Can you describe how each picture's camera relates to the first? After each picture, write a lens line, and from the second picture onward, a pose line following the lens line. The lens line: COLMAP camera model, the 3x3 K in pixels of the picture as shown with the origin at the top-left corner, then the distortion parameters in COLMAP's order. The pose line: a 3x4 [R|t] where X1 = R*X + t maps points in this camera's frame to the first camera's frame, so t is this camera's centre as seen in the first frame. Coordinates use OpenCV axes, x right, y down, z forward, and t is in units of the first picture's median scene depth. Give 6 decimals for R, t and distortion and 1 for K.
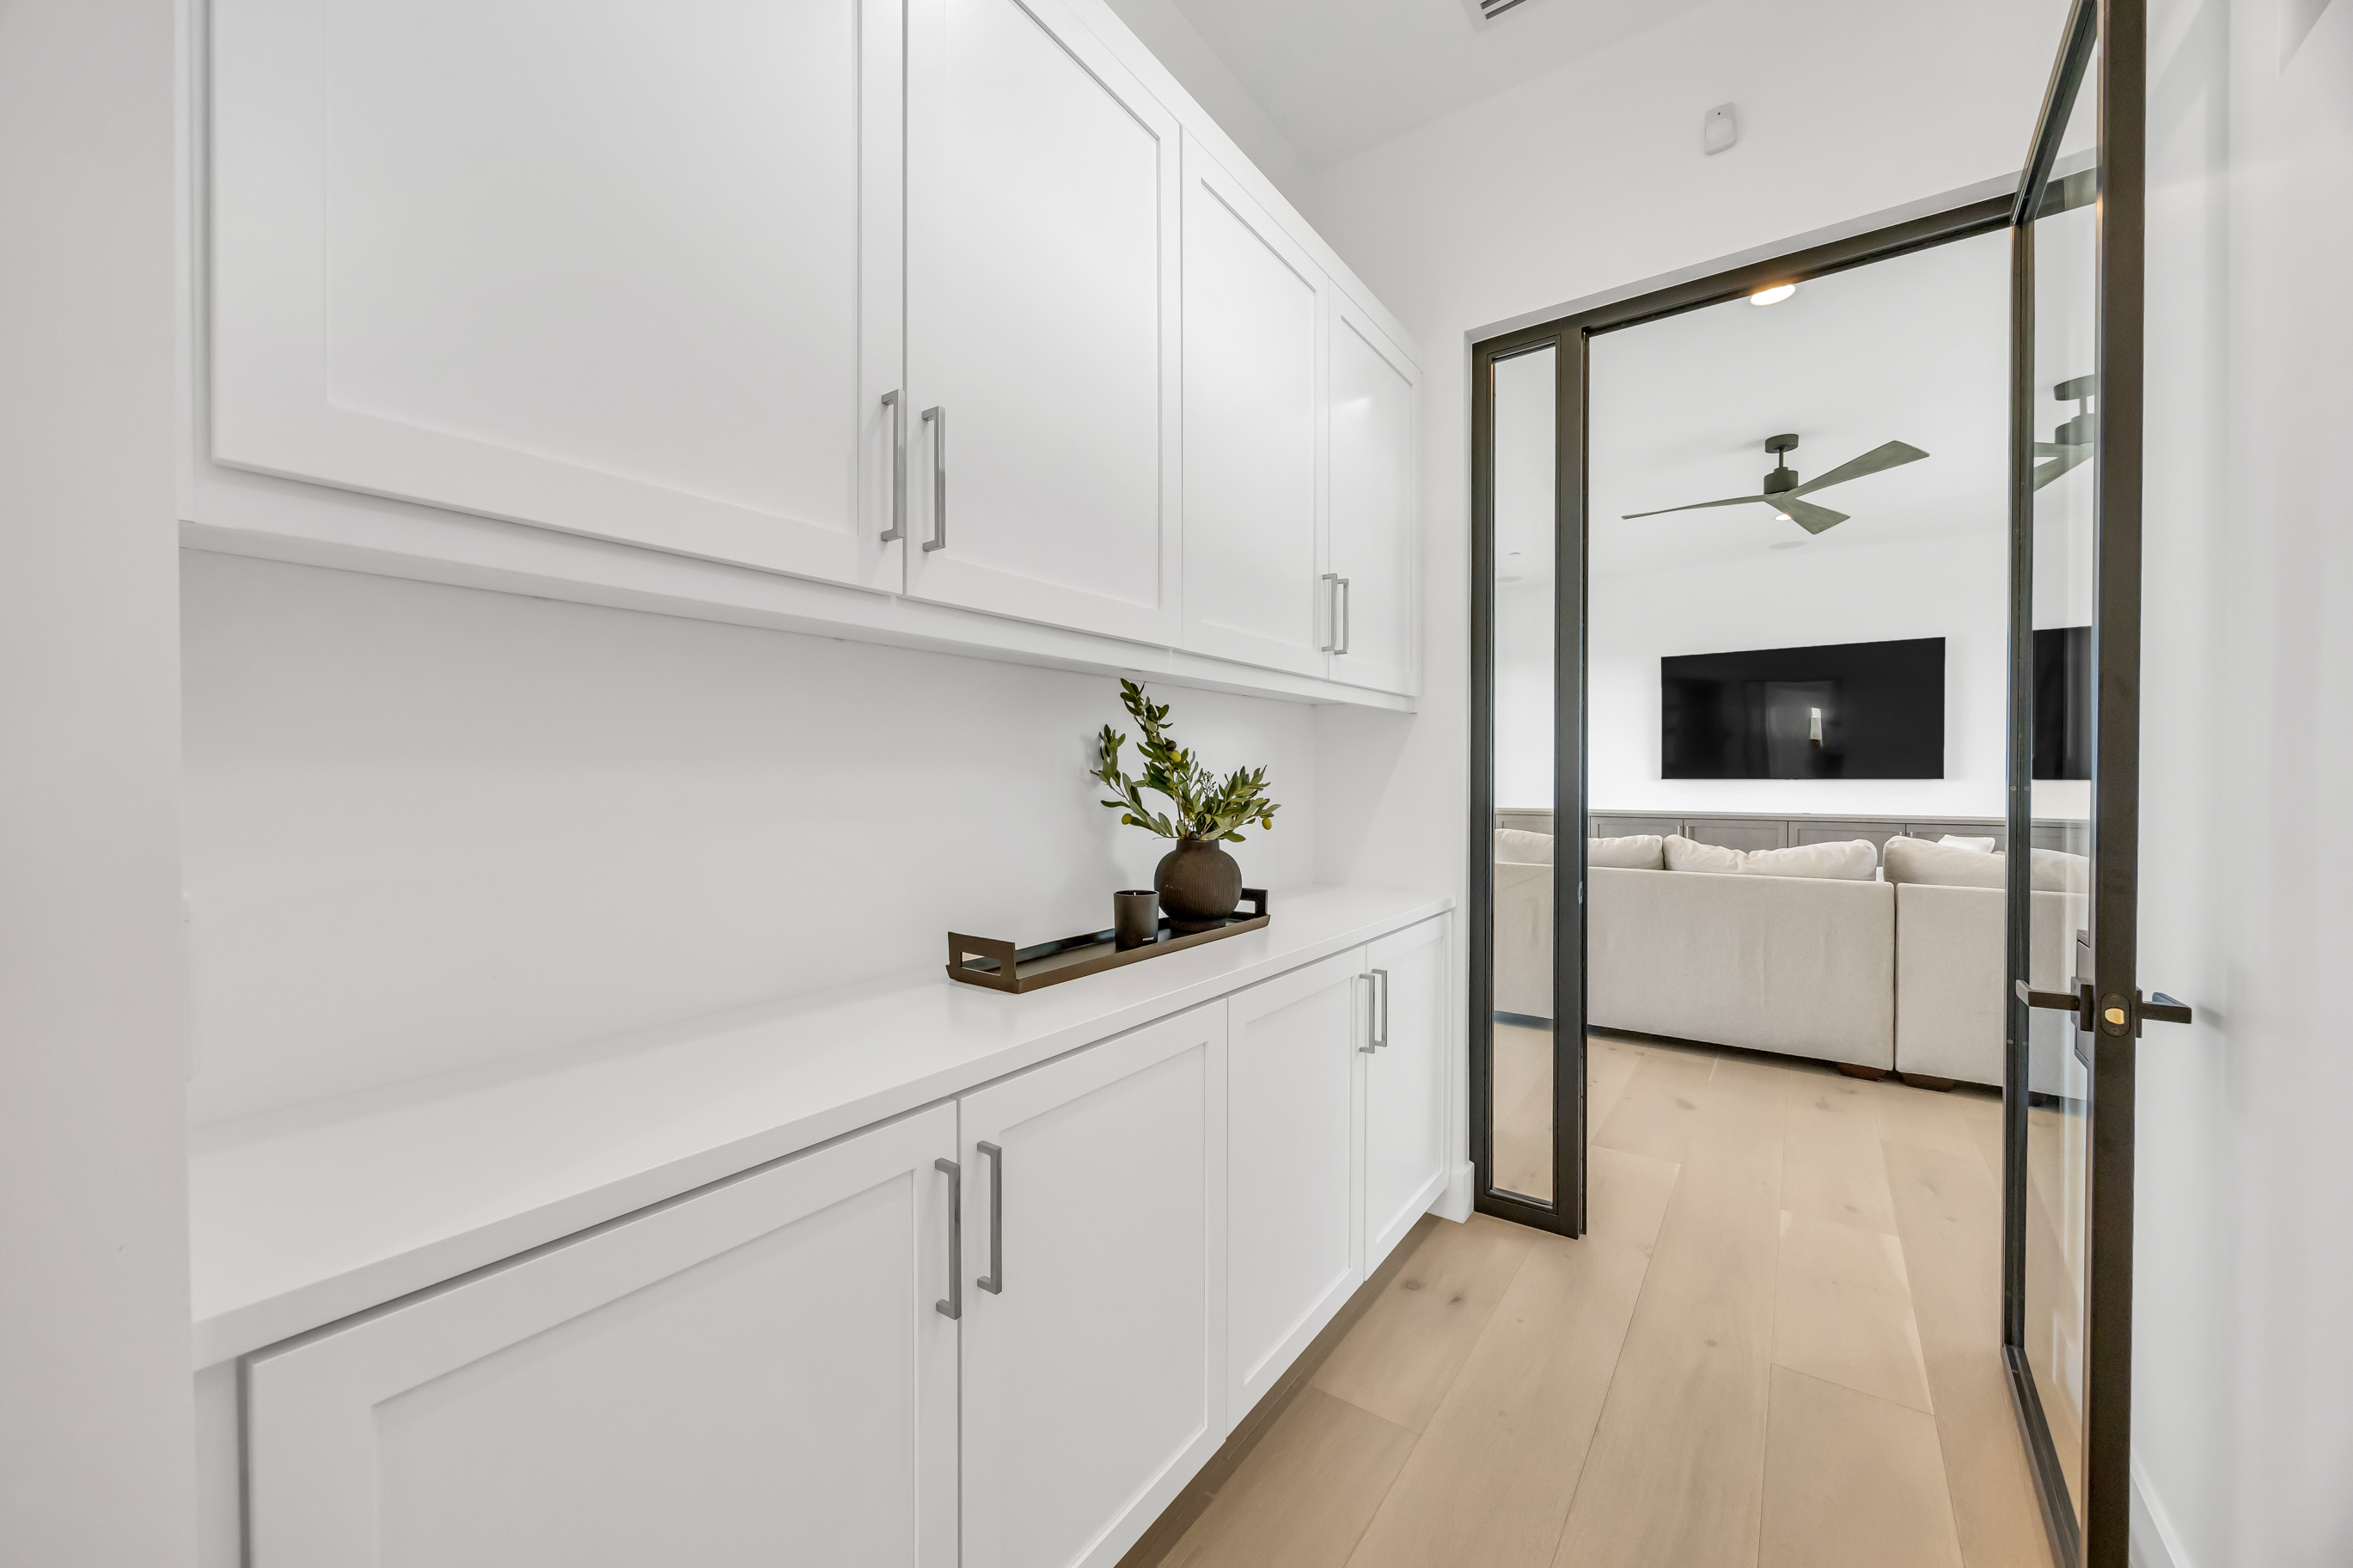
lens RADIAL K [[879.3, 0, 1176.5], [0, 879.3, 784.0], [0, 0, 1]] dist [-0.000194, 0.000029]
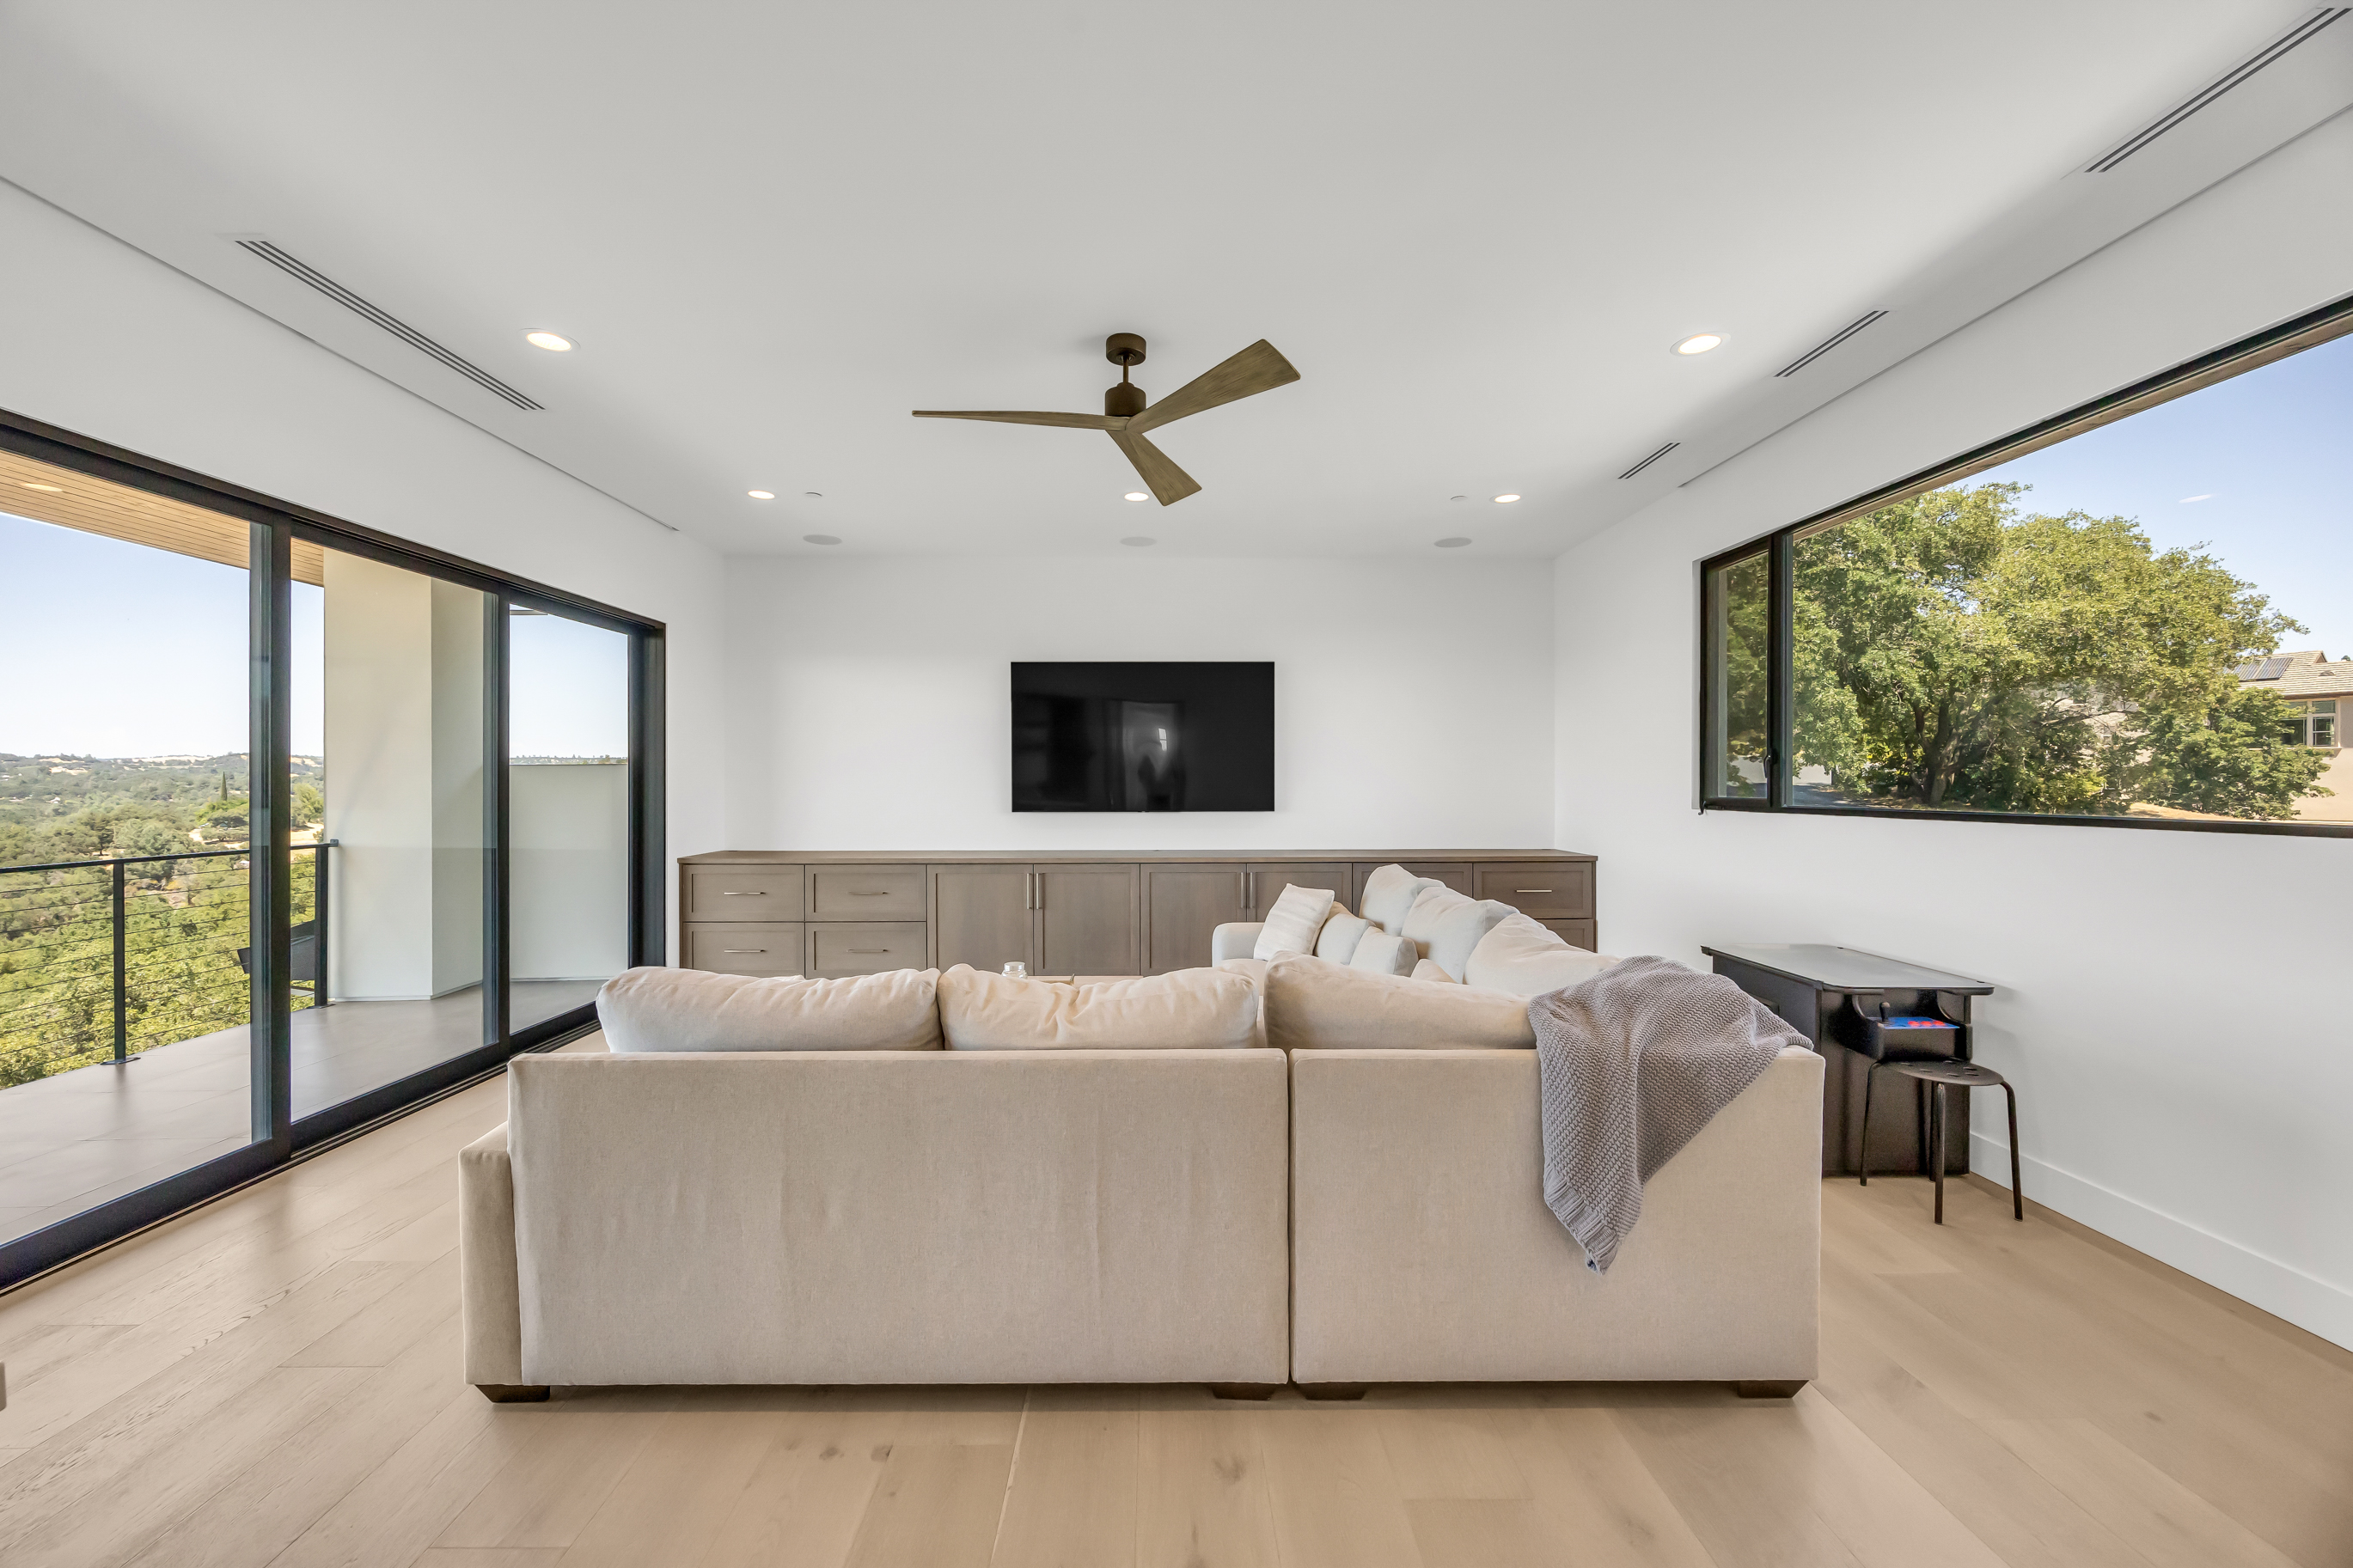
lens RADIAL K [[879.3, 0, 1176.5], [0, 879.3, 784.0], [0, 0, 1]] dist [-0.000194, 0.000029]
pose [[0.798847, -0.003104, 0.601526, 0.305761], [0.007804, 0.999956, -0.005204, -0.042628], [-0.601483, 0.008851, 0.798836, 0.430530]]
